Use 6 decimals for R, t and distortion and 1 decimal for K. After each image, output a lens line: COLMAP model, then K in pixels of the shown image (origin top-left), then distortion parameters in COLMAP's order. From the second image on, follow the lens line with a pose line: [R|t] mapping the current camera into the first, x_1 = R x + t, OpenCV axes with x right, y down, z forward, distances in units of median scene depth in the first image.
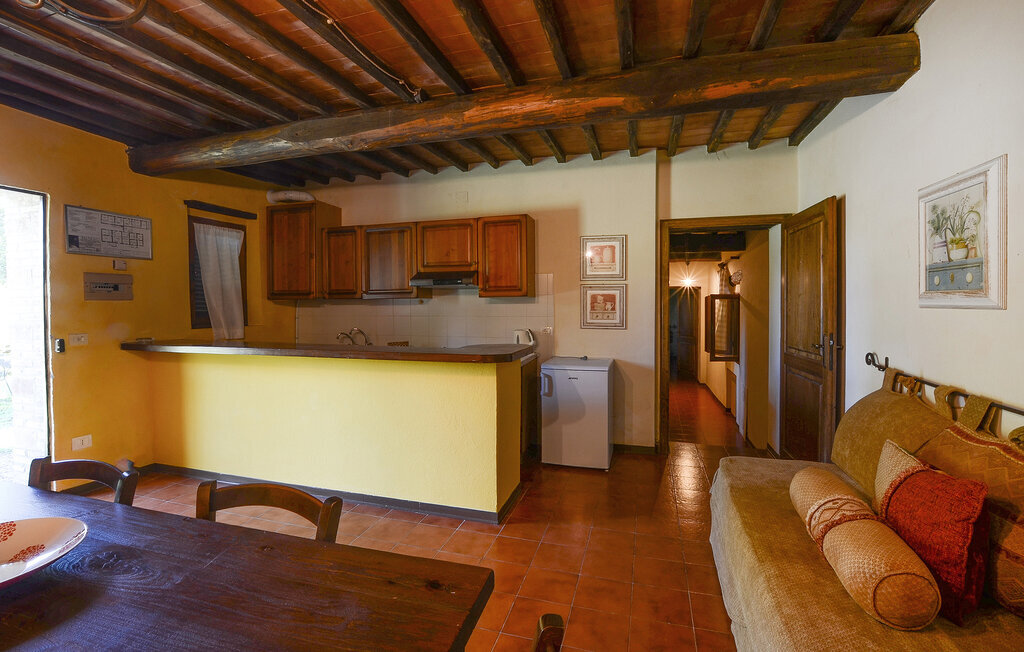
lens RADIAL K [[488.5, 0, 506.3], [0, 488.5, 309.7], [0, 0, 1]] dist [-0.000504, -0.000025]
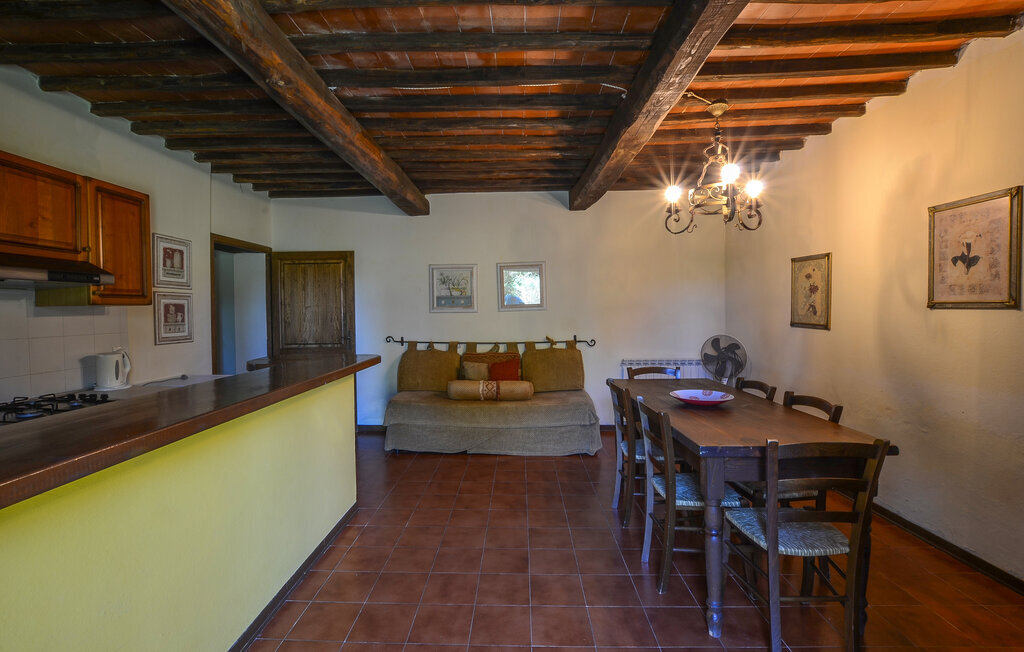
lens RADIAL K [[466.7, 0, 507.6], [0, 466.7, 324.3], [0, 0, 1]] dist [-0.001057, -0.000088]
pose [[-0.276197, -0.026237, 0.960743, -0.779225], [0.023597, 0.999141, 0.034070, -0.009401], [-0.960811, 0.032081, -0.275341, 0.660804]]
